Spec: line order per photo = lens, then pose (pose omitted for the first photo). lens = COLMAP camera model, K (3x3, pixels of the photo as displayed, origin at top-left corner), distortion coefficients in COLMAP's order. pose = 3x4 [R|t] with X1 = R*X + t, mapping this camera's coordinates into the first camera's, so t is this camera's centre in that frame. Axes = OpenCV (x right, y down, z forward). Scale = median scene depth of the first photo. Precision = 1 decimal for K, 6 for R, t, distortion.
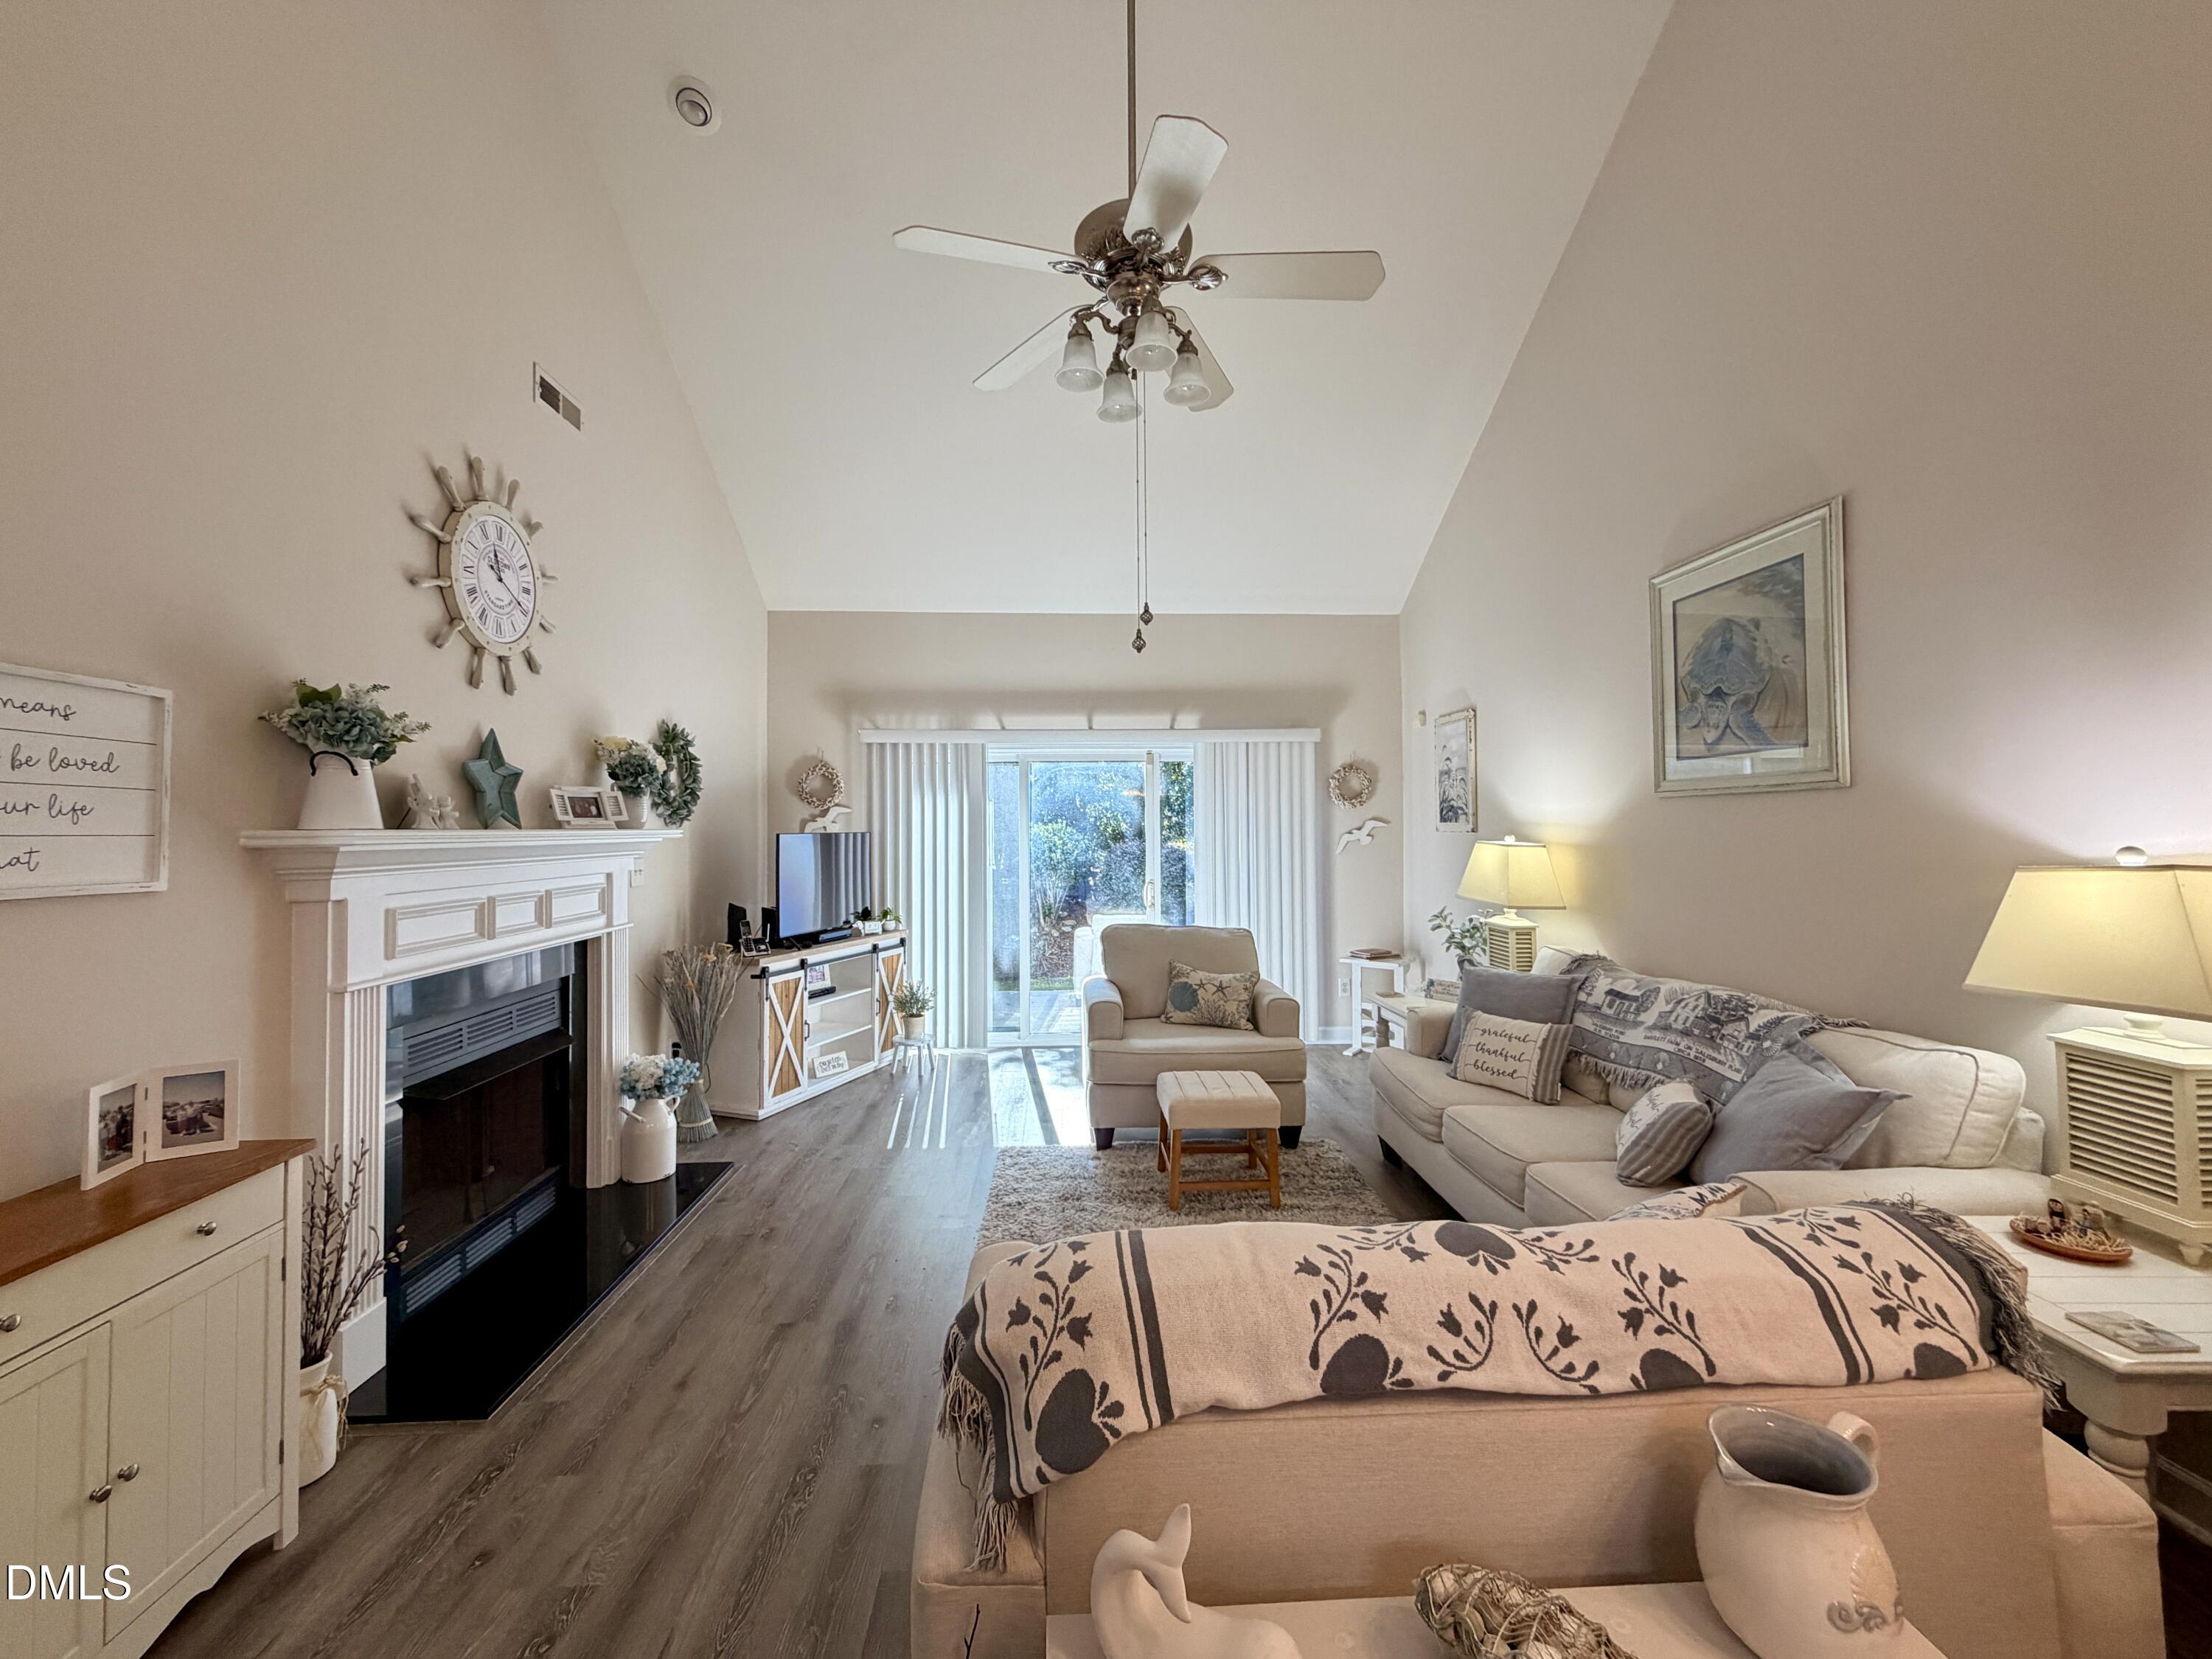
lens RADIAL K [[902.9, 0, 1106.3], [0, 902.9, 803.5], [0, 0, 1]] dist [-0.001482, 0.000932]
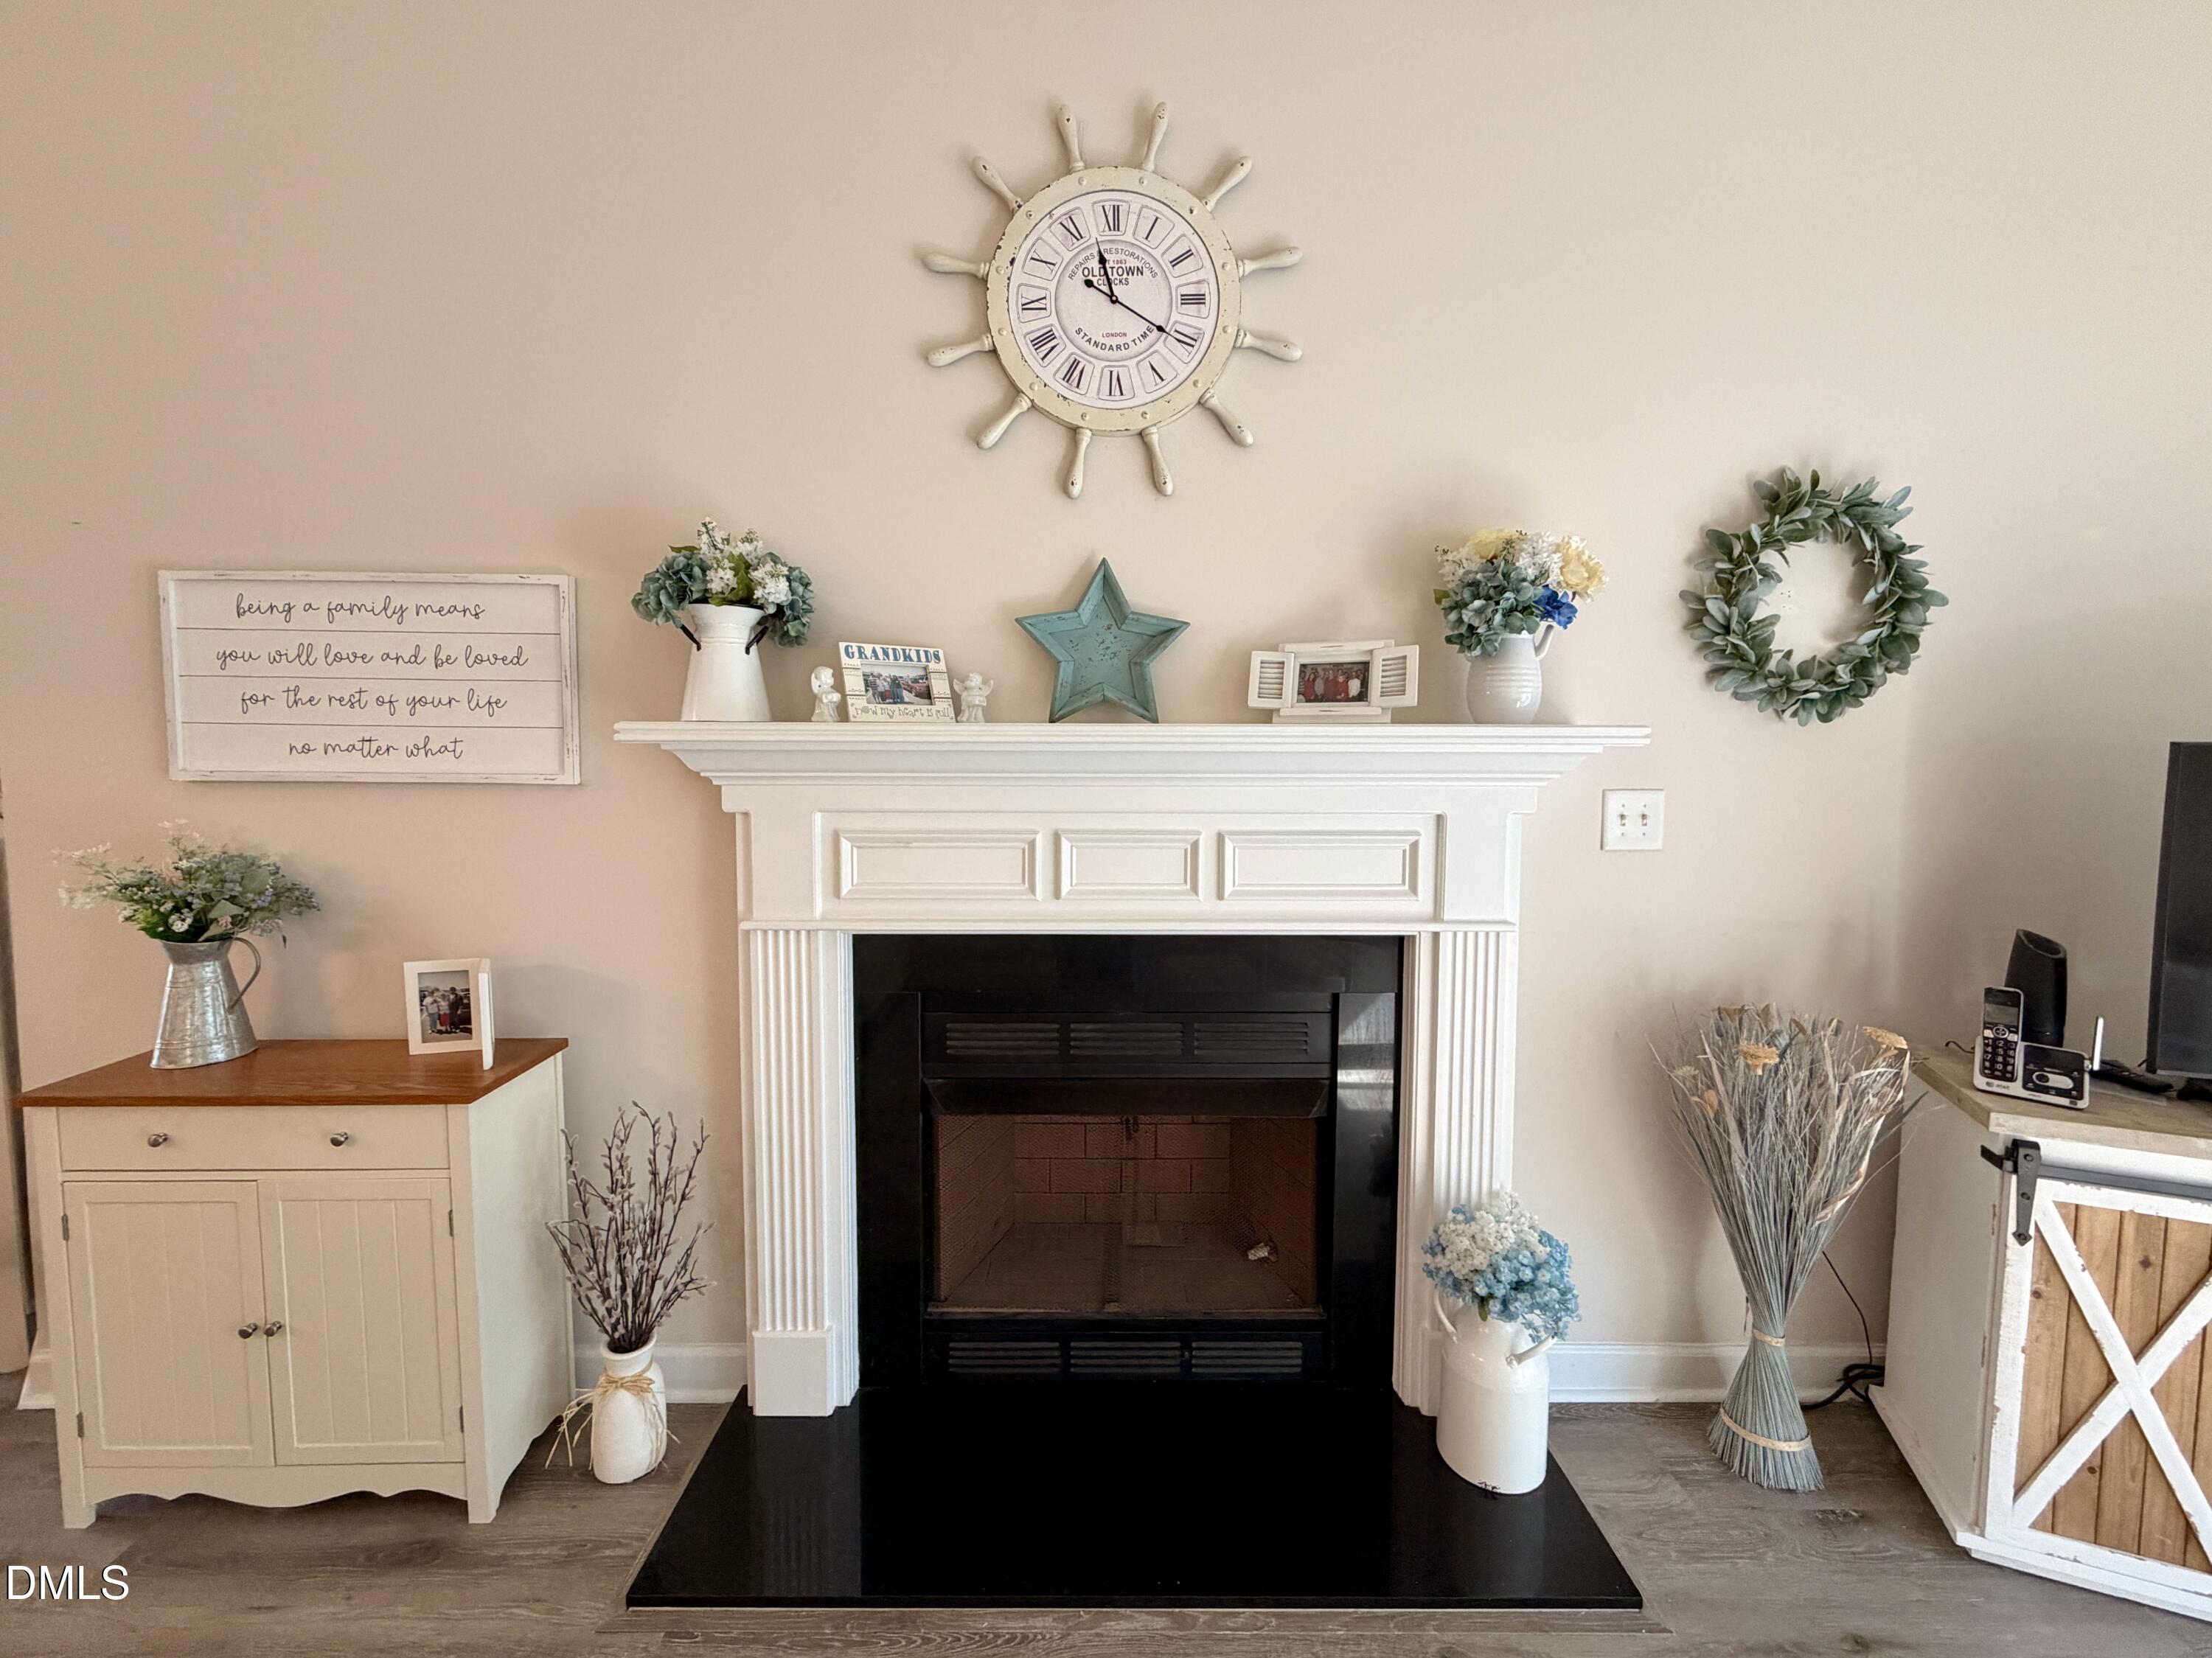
lens RADIAL K [[902.8, 0, 1107.1], [0, 902.8, 805.9], [0, 0, 1]] dist [-0.001482, 0.000932]
pose [[-0.043603, 0.072695, -0.996401, -0.063367], [0.023426, 0.997149, 0.071725, 0.041634], [0.998774, -0.020214, -0.045182, 1.068079]]
